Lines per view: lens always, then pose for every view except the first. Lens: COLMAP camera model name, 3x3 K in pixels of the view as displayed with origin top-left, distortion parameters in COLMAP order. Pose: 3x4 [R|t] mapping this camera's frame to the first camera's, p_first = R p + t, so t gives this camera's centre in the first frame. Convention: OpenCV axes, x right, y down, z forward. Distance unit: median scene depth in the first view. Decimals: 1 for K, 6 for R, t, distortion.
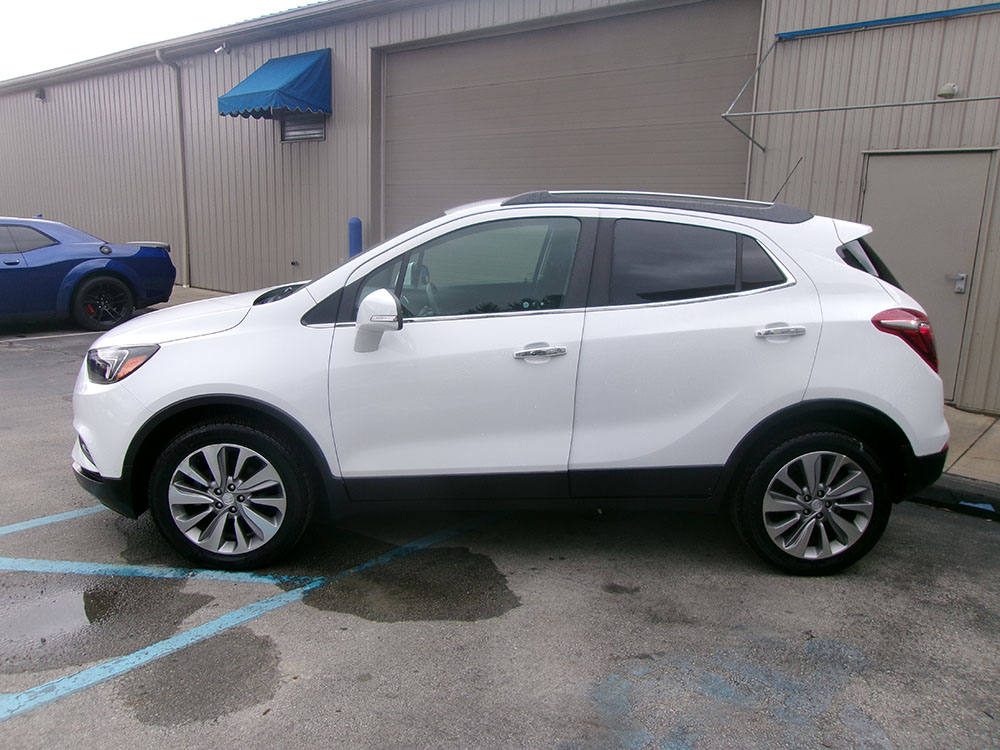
lens RADIAL K [[773.6, 0, 493.7], [0, 773.6, 374.4], [0, 0, 1]] dist [-0.009846, 0.025985]
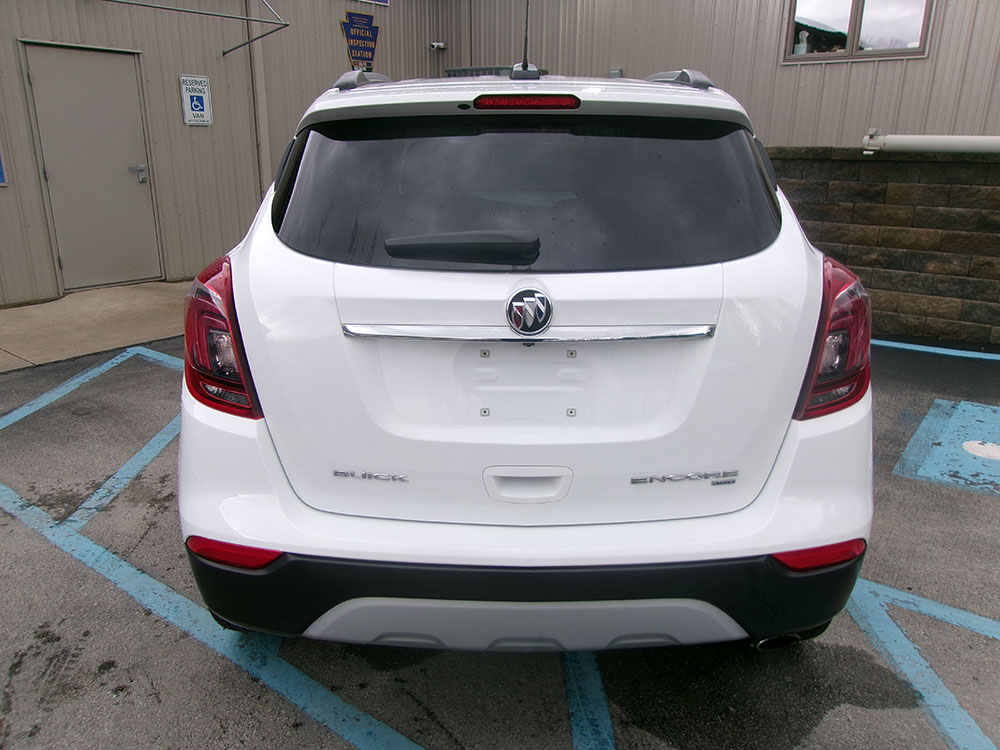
lens RADIAL K [[773.6, 0, 492.9], [0, 773.6, 372.9], [0, 0, 1]] dist [-0.009846, 0.025985]
pose [[-0.049453, -0.319134, 0.946418, -0.380867], [0.192933, 0.926678, 0.322559, -0.073520], [-0.979965, 0.198547, 0.015744, 0.347334]]
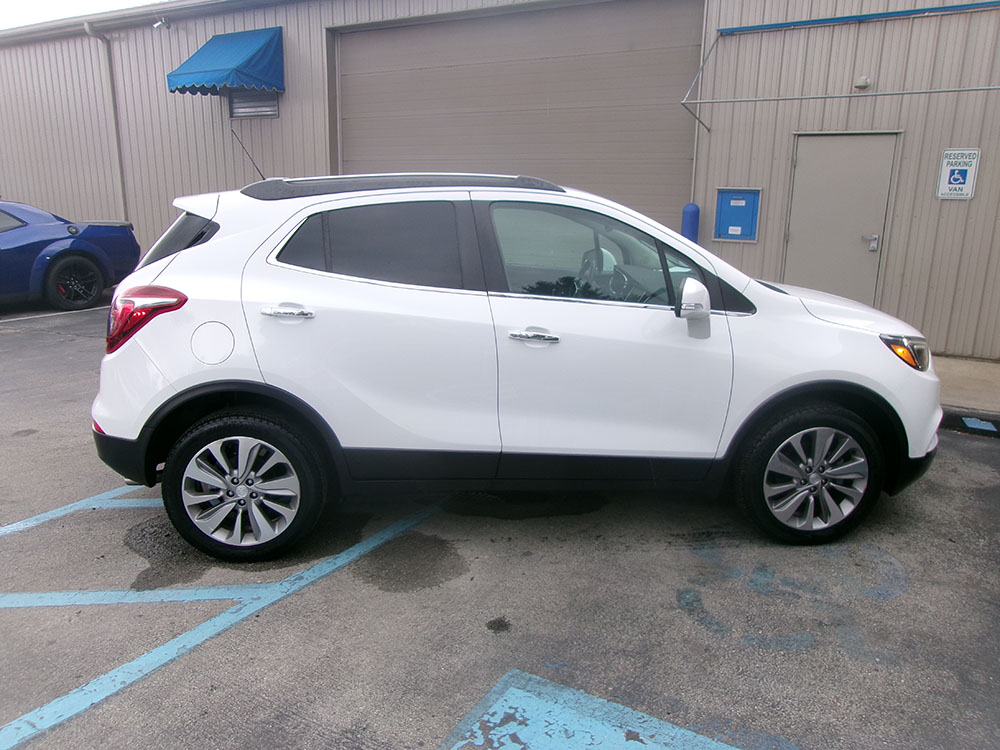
lens RADIAL K [[773.6, 0, 496.3], [0, 773.6, 375.1], [0, 0, 1]] dist [-0.009846, 0.025985]
pose [[0.989296, -0.049474, 0.137277, -0.104086], [0.043468, 0.997976, 0.046410, 0.004772], [-0.139295, -0.039946, 0.989445, -0.082584]]
